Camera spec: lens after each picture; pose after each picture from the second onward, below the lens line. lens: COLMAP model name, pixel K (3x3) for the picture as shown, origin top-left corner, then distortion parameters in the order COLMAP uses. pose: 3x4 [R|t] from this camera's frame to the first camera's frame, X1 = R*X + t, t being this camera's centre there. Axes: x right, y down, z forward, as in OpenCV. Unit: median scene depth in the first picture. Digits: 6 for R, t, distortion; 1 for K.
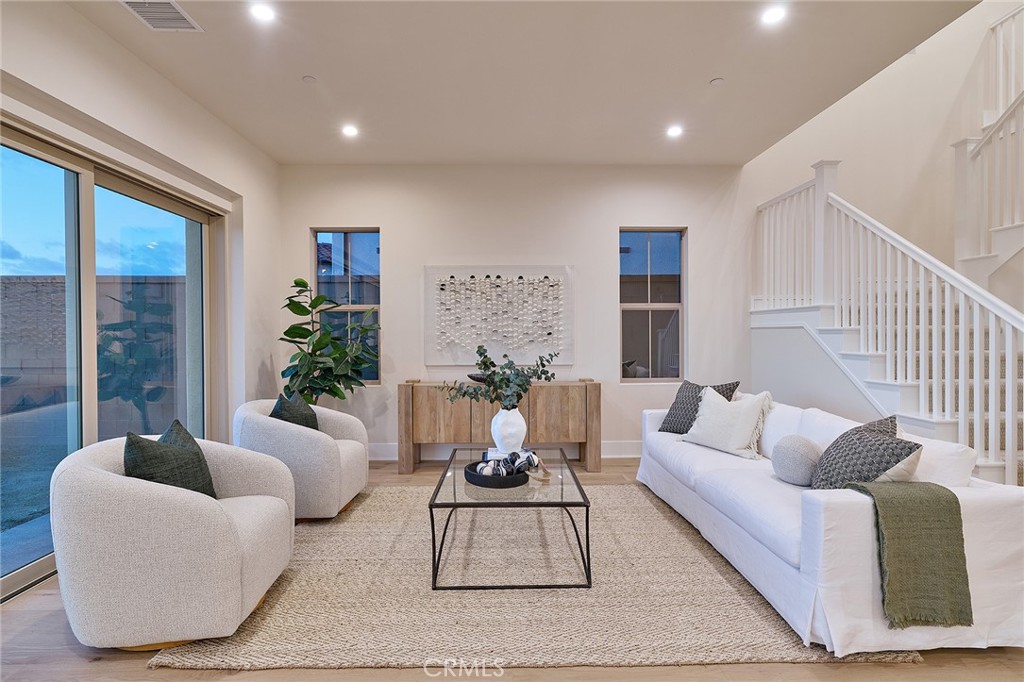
lens RADIAL K [[519.8, 0, 511.1], [0, 519.8, 336.8], [0, 0, 1]] dist [0.006141, -0.000005]
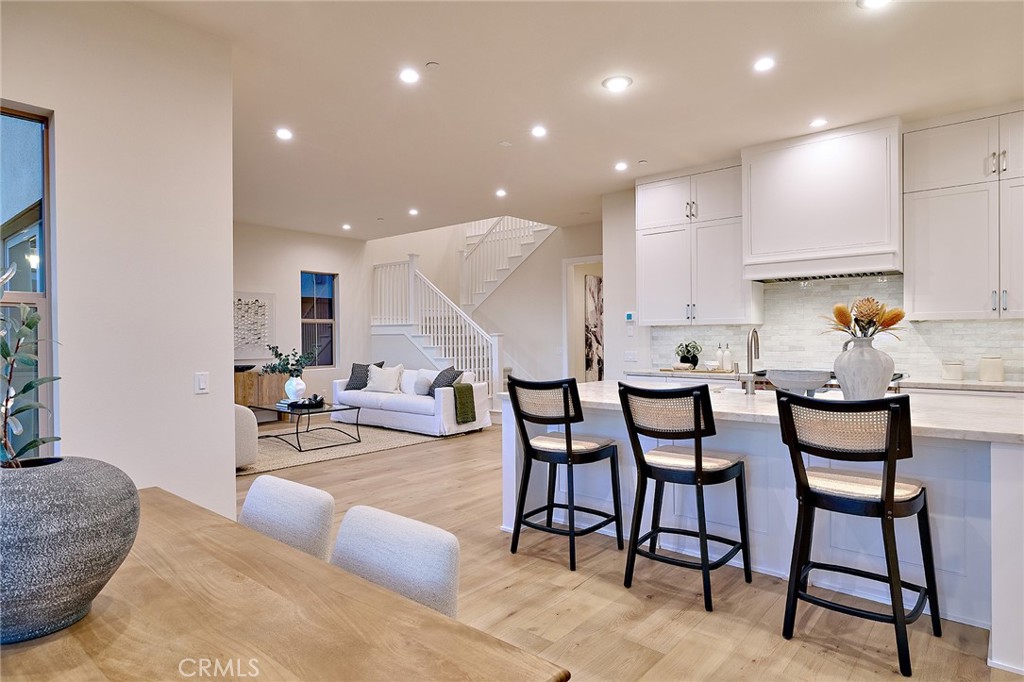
lens RADIAL K [[585.9, 0, 511.6], [0, 585.9, 340.9], [0, 0, 1]] dist [-0.000332, -0.000189]
pose [[0.667186, -0.005240, 0.744873, -0.841019], [0.007647, 0.999971, 0.000186, 0.009456], [-0.744852, 0.005572, 0.667207, -0.805753]]
